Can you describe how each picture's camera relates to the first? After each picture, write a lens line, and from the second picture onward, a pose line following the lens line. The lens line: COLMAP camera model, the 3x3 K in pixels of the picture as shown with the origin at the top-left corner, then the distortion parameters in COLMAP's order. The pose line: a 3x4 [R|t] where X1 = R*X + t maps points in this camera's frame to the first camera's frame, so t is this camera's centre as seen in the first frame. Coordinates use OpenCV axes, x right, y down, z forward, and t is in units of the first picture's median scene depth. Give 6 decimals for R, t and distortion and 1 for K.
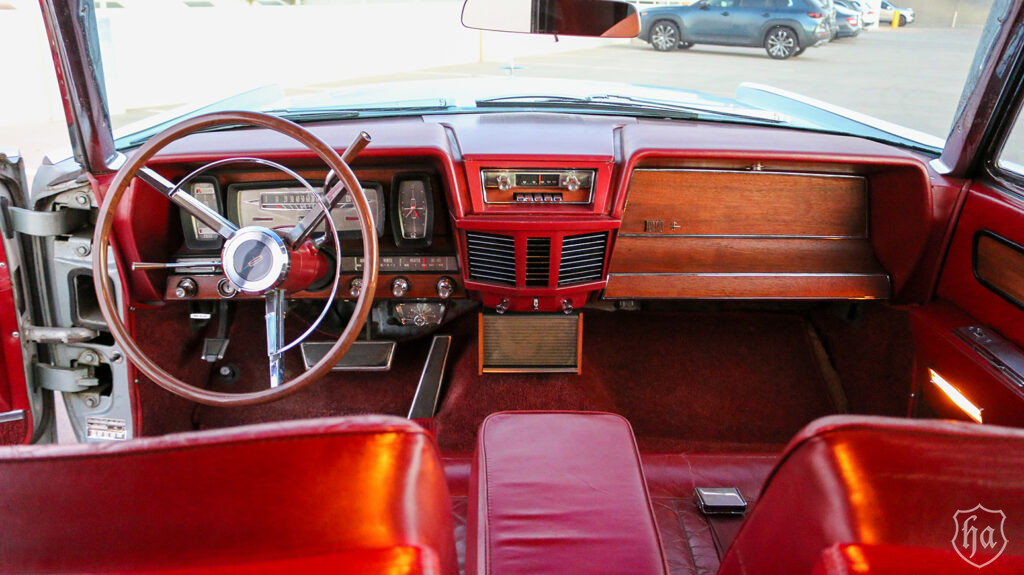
lens RADIAL K [[773.8, 0, 514.3], [0, 773.8, 320.8], [0, 0, 1]] dist [-0.035668, 0.005227]
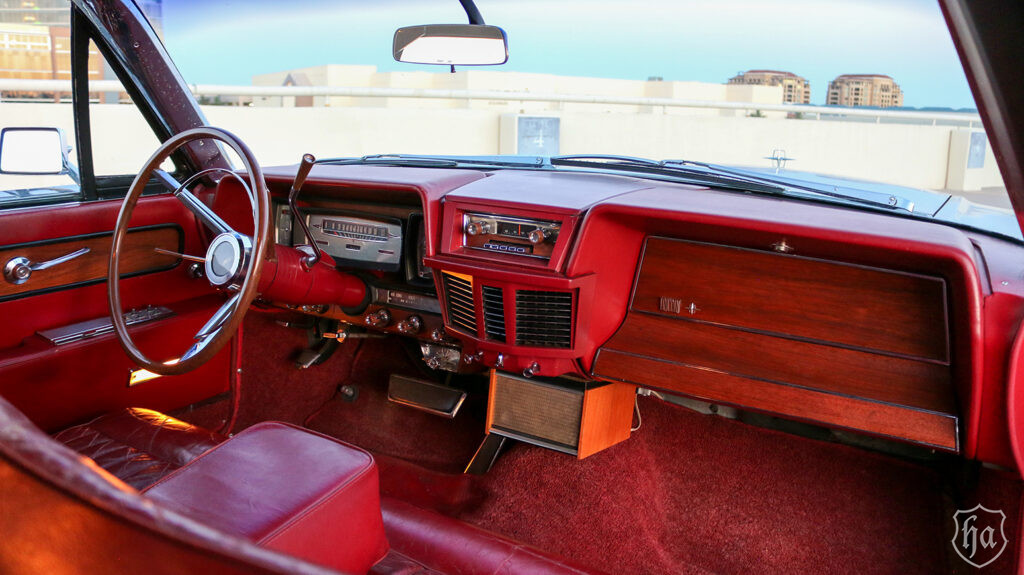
lens RADIAL K [[773.8, 0, 514.3], [0, 773.8, 320.8], [0, 0, 1]] dist [-0.035668, 0.005227]
pose [[0.858952, 0.159844, -0.486469, 0.453298], [-0.221031, 0.972704, -0.070661, -0.006653], [0.461895, 0.168219, 0.870836, 0.177395]]
